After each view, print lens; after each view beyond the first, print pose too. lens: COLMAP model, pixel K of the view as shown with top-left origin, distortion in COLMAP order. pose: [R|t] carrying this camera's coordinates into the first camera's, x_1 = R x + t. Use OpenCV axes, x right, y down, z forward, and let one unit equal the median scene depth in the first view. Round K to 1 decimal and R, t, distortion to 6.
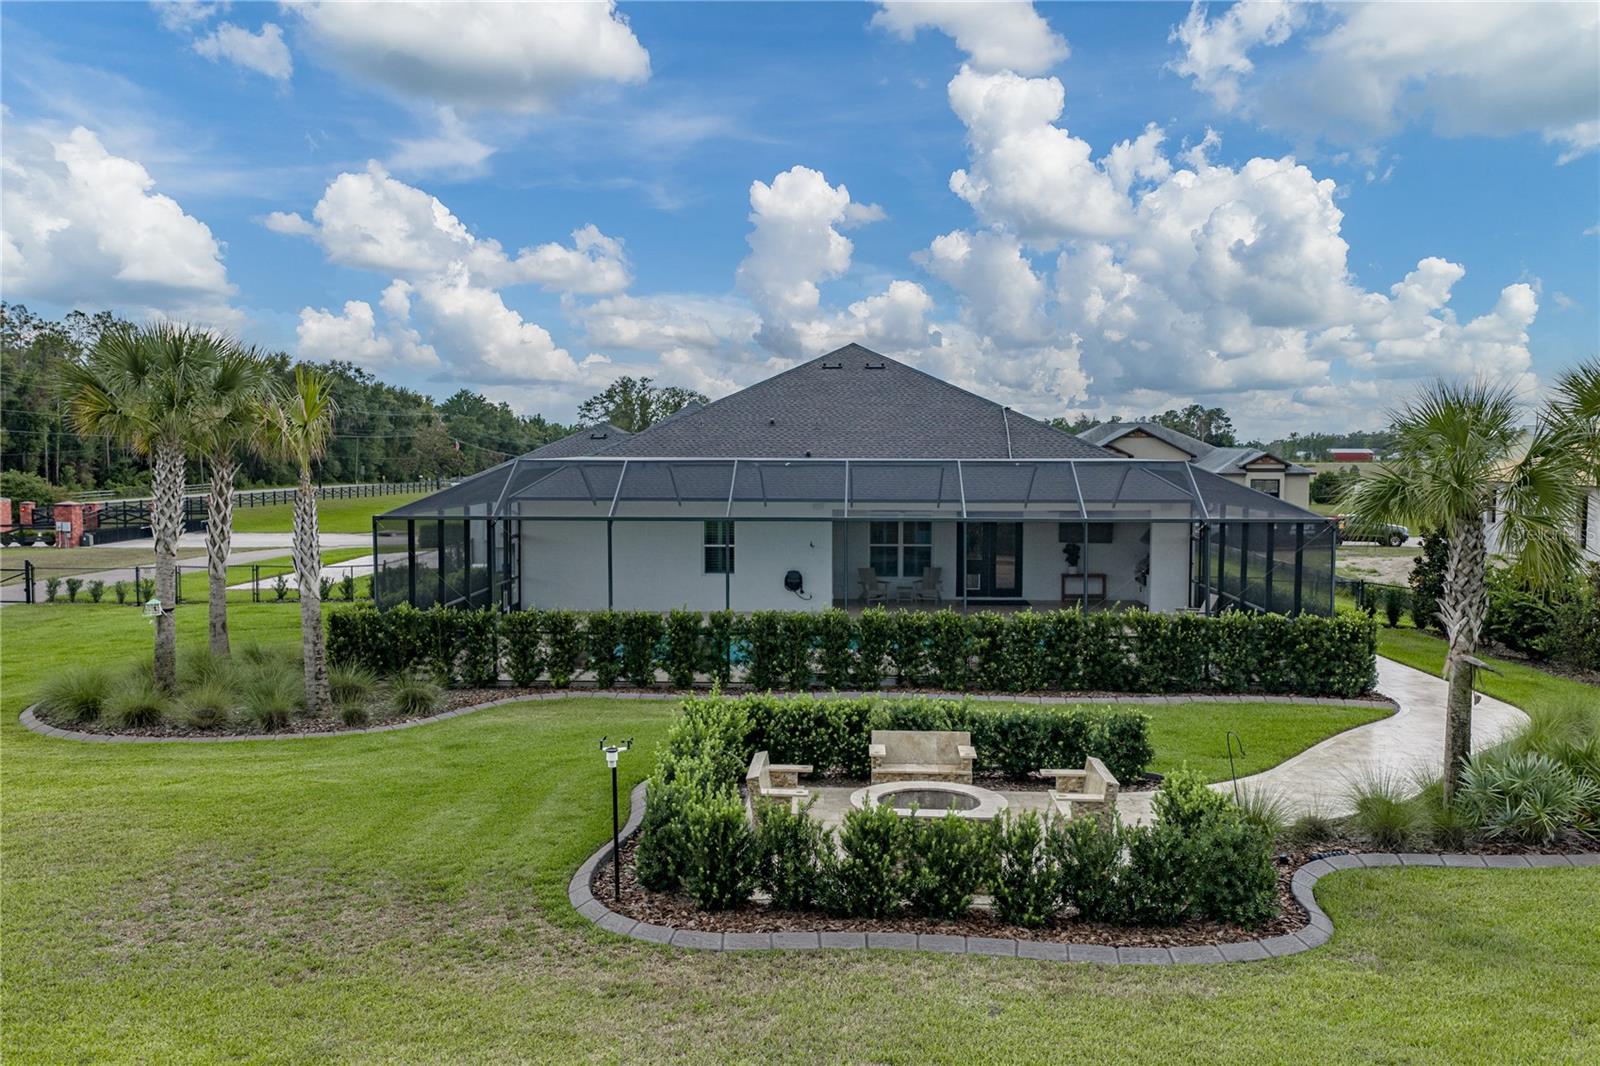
lens RADIAL K [[1334.6, 0, 796.4], [0, 1334.6, 535.2], [0, 0, 1]] dist [0.029761, -0.001385]
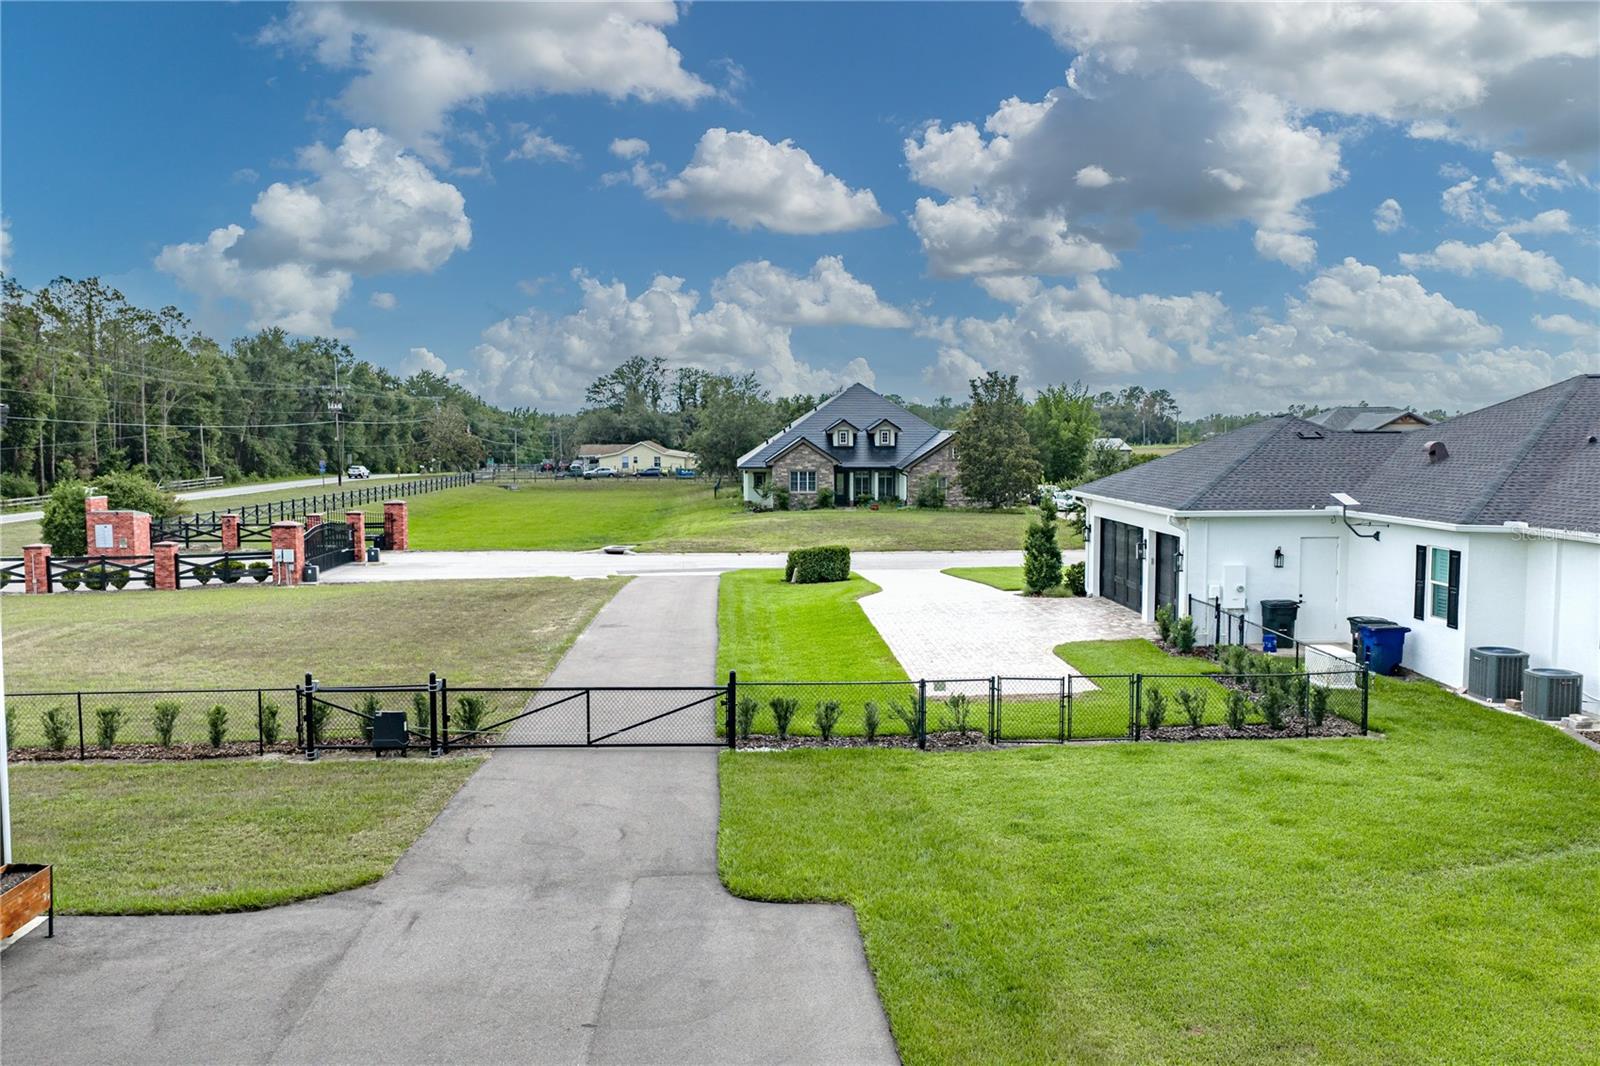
lens RADIAL K [[1326.1, 0, 794.8], [0, 1326.1, 531.5], [0, 0, 1]] dist [0.026793, -0.000177]
pose [[0.995691, -0.010243, 0.092162, -1.008011], [0.009164, 0.999885, 0.012119, -0.077688], [-0.092275, -0.011222, 0.995670, 0.765528]]
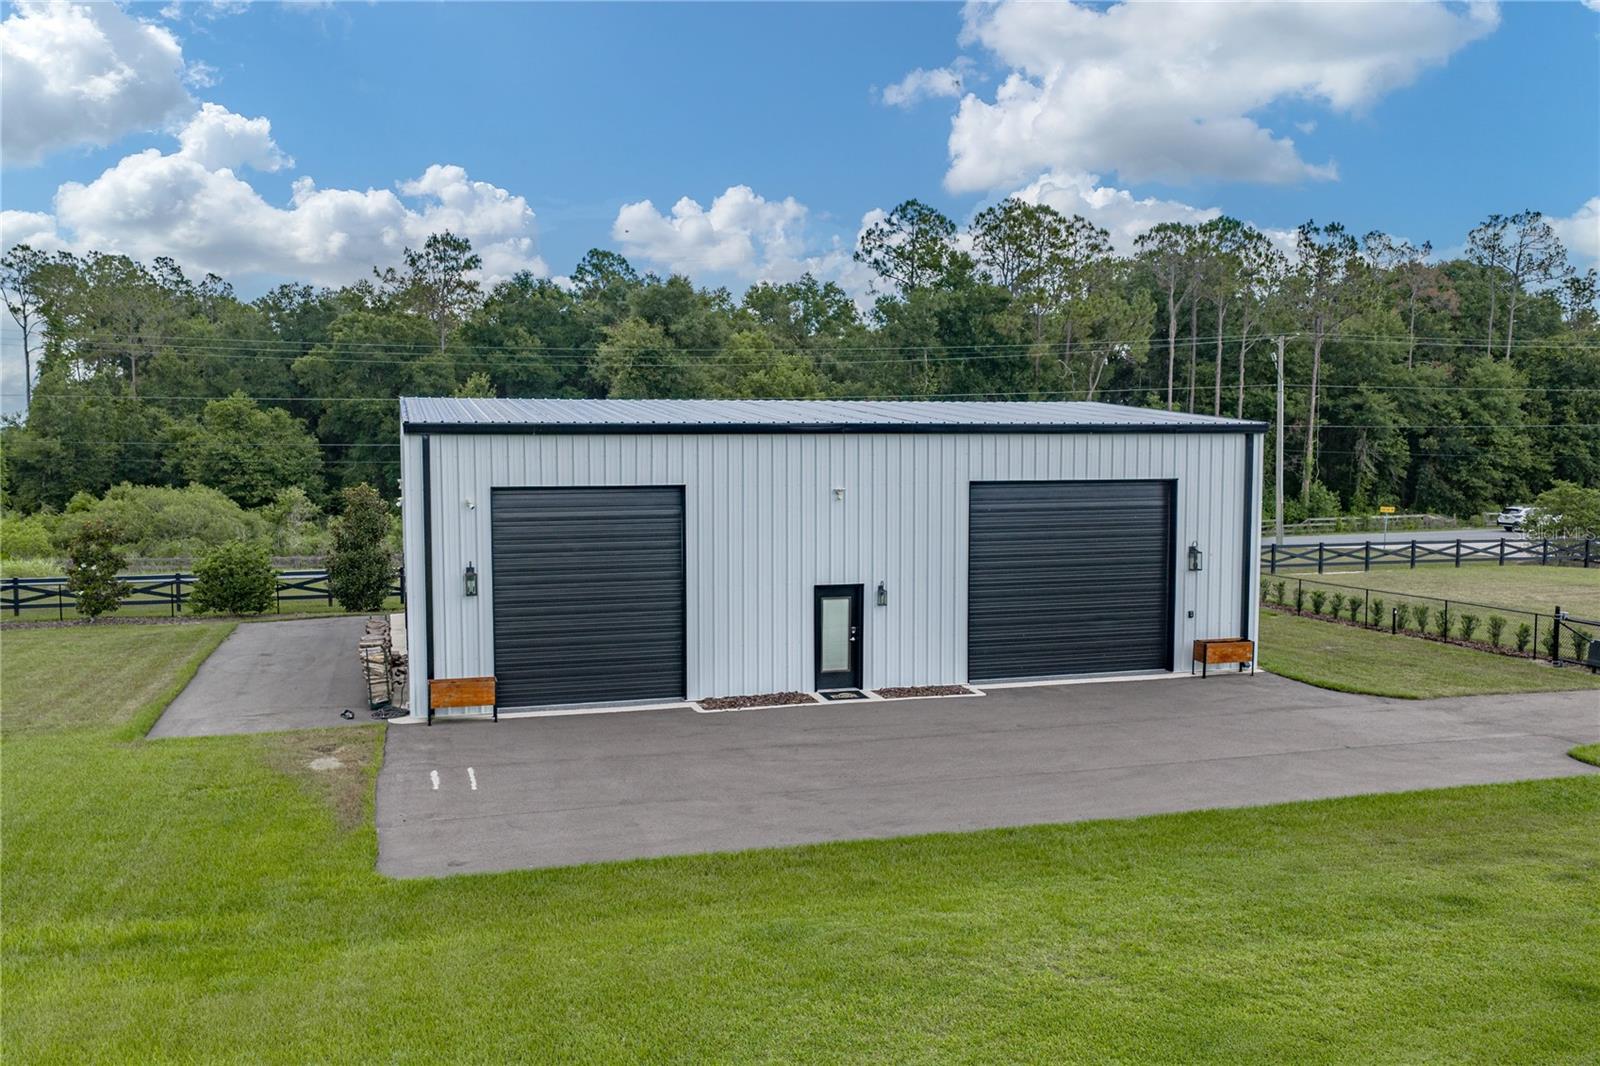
lens RADIAL K [[1334.6, 0, 796.4], [0, 1334.6, 535.2], [0, 0, 1]] dist [0.029761, -0.001385]
pose [[0.330318, 0.069453, -0.941311, -0.266391], [-0.059964, 0.996819, 0.052506, -0.065305], [0.941963, 0.039101, 0.333432, 0.564346]]
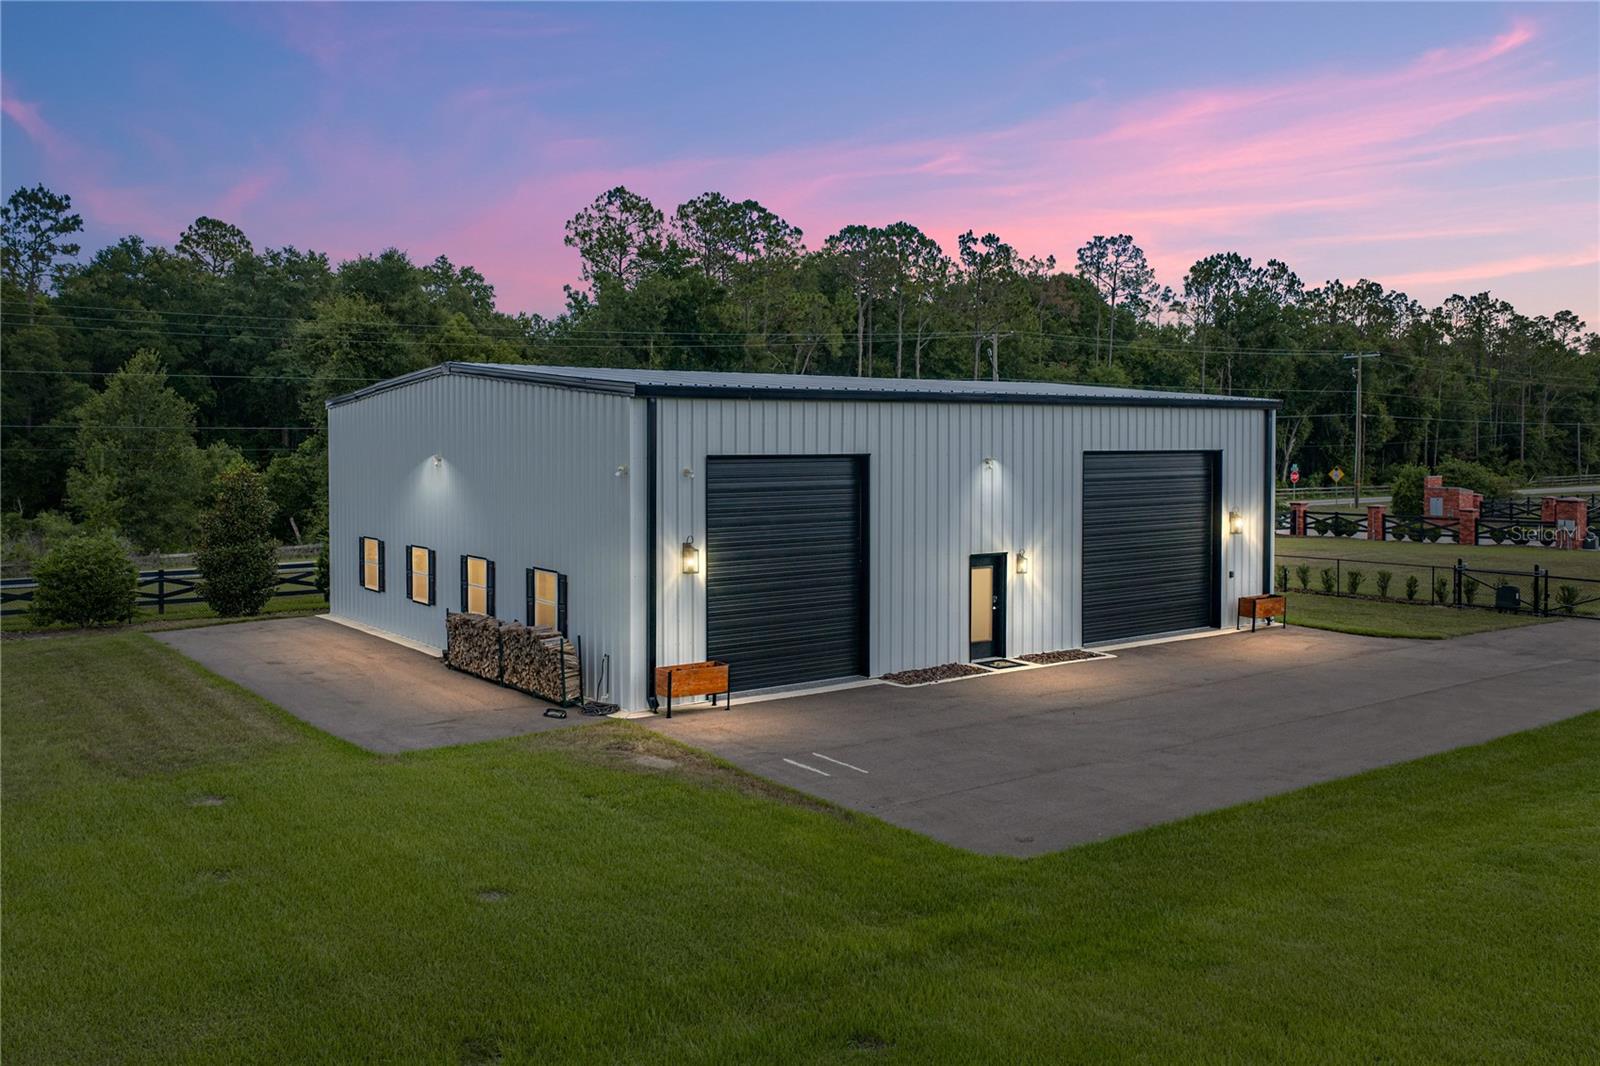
lens RADIAL K [[1345.4, 0, 798.4], [0, 1345.4, 466.1], [0, 0, 1]] dist [0.034165, -0.004352]
pose [[0.639370, 0.019438, -0.768653, -0.542543], [-0.051332, 0.998529, -0.017447, -0.011854], [0.767183, 0.050612, 0.639428, 0.111415]]
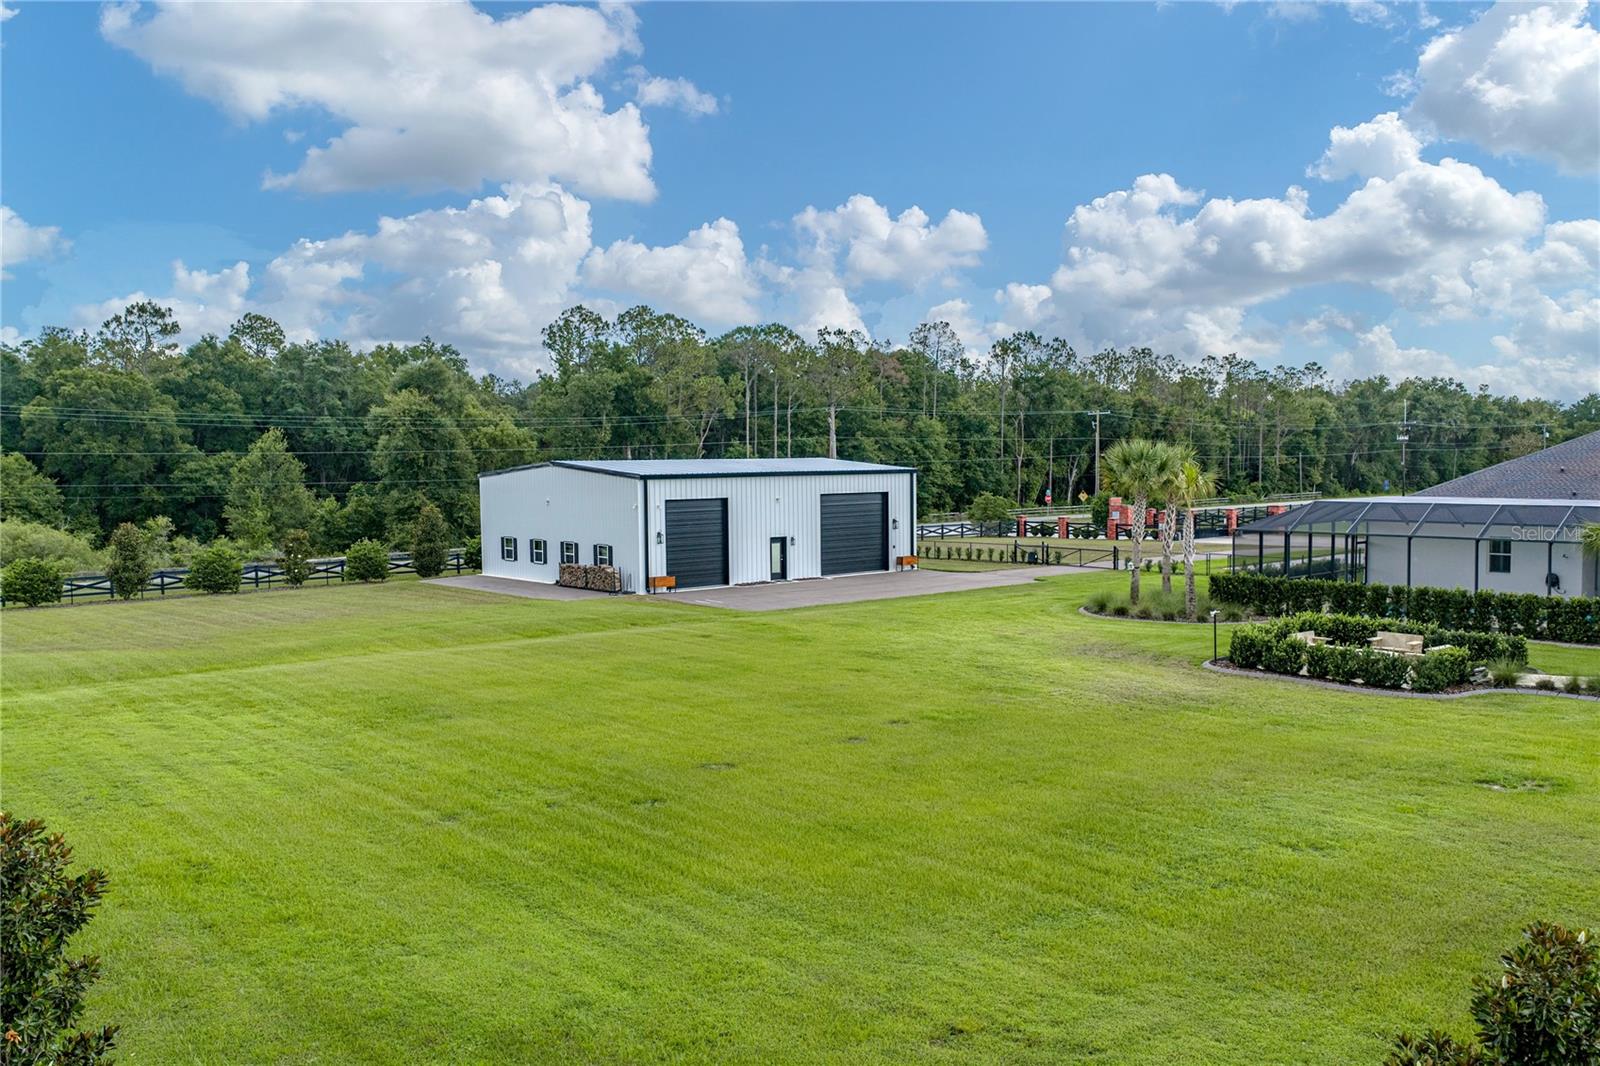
lens RADIAL K [[1326.1, 0, 794.8], [0, 1326.1, 531.5], [0, 0, 1]] dist [0.026793, -0.000177]
pose [[0.686984, 0.032479, -0.725946, 0.731194], [-0.035550, 0.999307, 0.011068, -0.009125], [0.725802, 0.018204, 0.687663, -0.921390]]
